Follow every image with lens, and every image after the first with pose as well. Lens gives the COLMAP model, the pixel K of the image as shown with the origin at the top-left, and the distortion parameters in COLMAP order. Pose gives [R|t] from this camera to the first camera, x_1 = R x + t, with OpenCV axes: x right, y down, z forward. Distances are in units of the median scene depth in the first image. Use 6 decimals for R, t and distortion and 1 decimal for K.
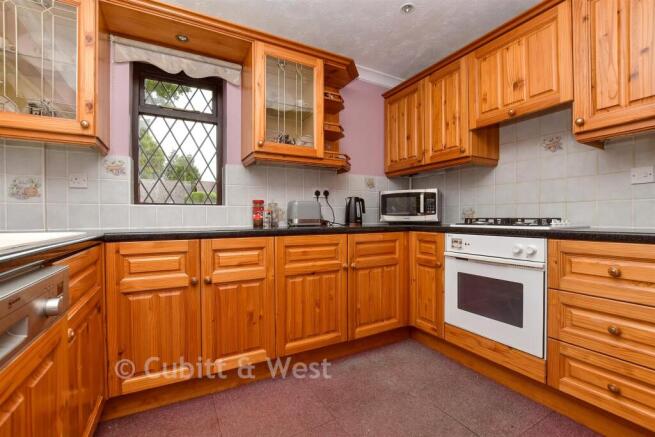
lens RADIAL K [[287.6, 0, 326.0], [0, 287.6, 219.9], [0, 0, 1]] dist [-0.032130, 0.008691]
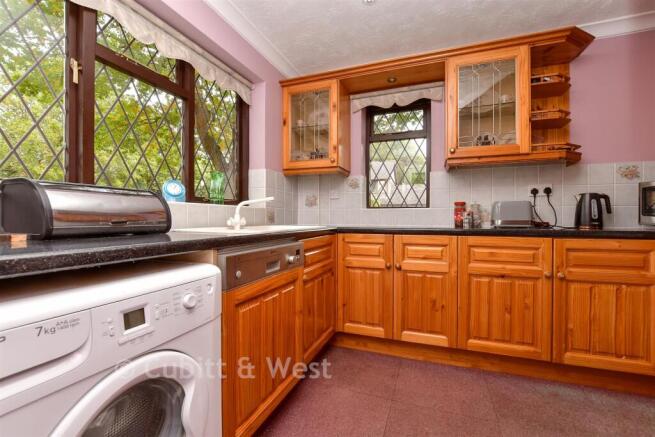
lens RADIAL K [[287.6, 0, 326.0], [0, 287.6, 219.9], [0, 0, 1]] dist [-0.032130, 0.008691]
pose [[0.647809, 0.010013, -0.761737, 0.282773], [-0.011541, 0.999928, 0.003329, -0.000056], [0.761716, 0.006635, 0.647878, -0.071060]]
